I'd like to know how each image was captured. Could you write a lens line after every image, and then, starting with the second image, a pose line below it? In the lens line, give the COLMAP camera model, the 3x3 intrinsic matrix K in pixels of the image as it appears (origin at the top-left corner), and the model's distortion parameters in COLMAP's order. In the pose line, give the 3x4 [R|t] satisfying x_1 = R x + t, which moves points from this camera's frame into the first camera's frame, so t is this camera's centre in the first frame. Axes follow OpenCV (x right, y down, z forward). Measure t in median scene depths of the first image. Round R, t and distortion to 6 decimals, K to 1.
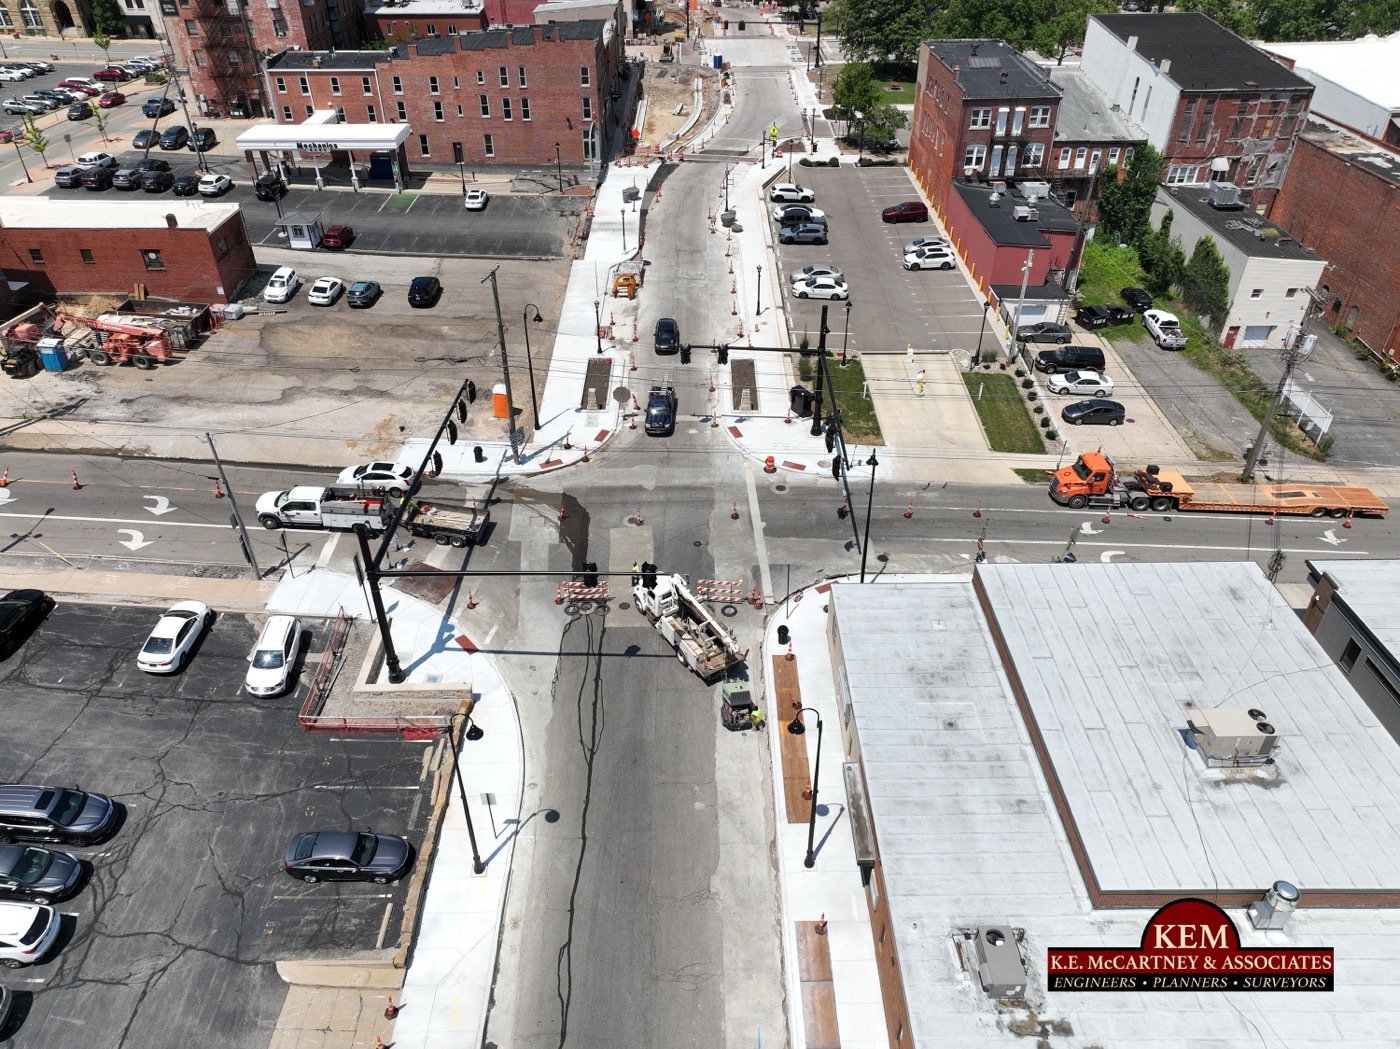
lens RADIAL K [[988.7, 0, 700.0], [0, 988.7, 524.5], [0, 0, 1]] dist [-0.007550, 0.023588]
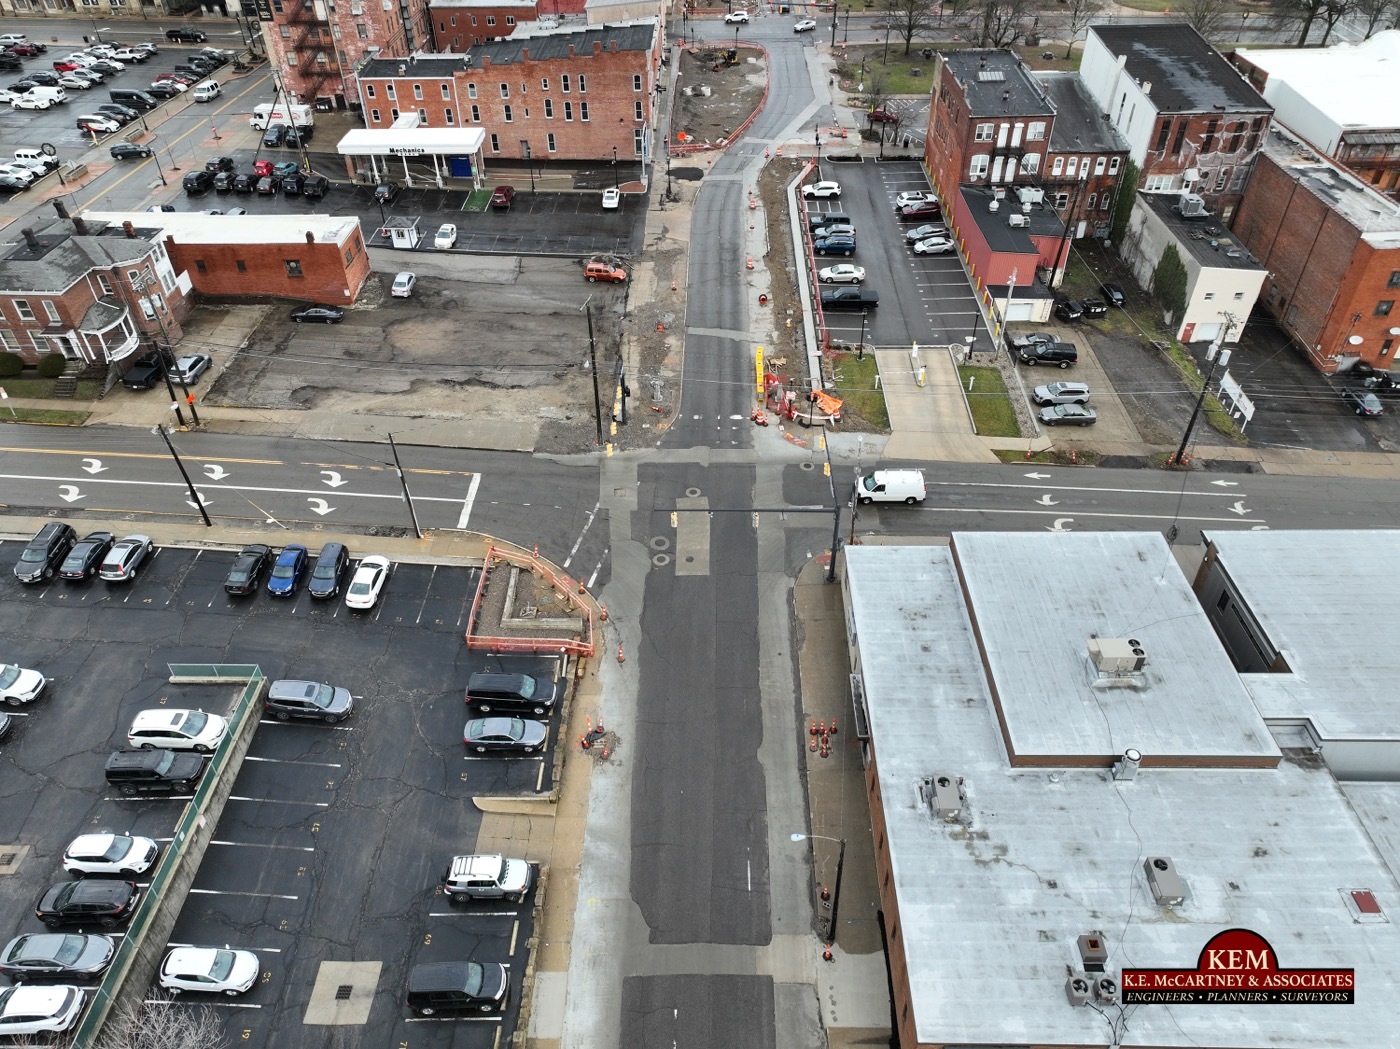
lens RADIAL K [[988.7, 0, 700.0], [0, 988.7, 524.5], [0, 0, 1]] dist [-0.007550, 0.023588]
pose [[0.999724, 0.006767, -0.022508, -0.022269], [-0.005189, 0.997573, 0.069428, -0.038951], [0.022923, -0.069292, 0.997333, -0.222528]]
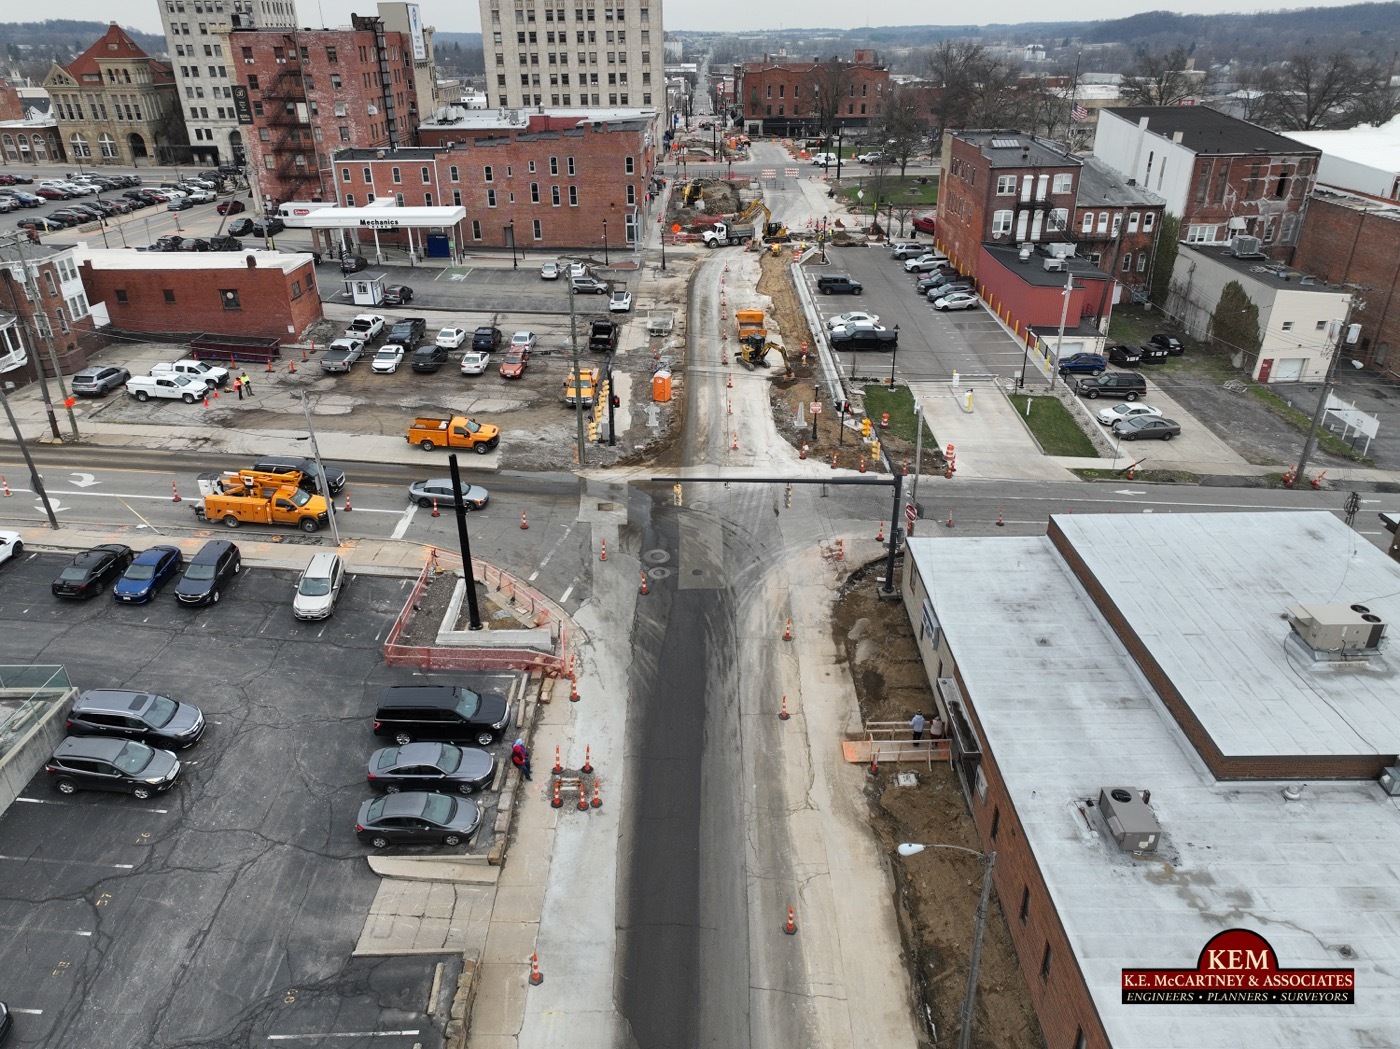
lens RADIAL K [[988.7, 0, 700.0], [0, 988.7, 524.5], [0, 0, 1]] dist [-0.007550, 0.023588]
pose [[0.999945, -0.003659, -0.009788, -0.043042], [0.002176, 0.989070, -0.147428, 0.123449], [0.010221, 0.147398, 0.989024, -0.000432]]
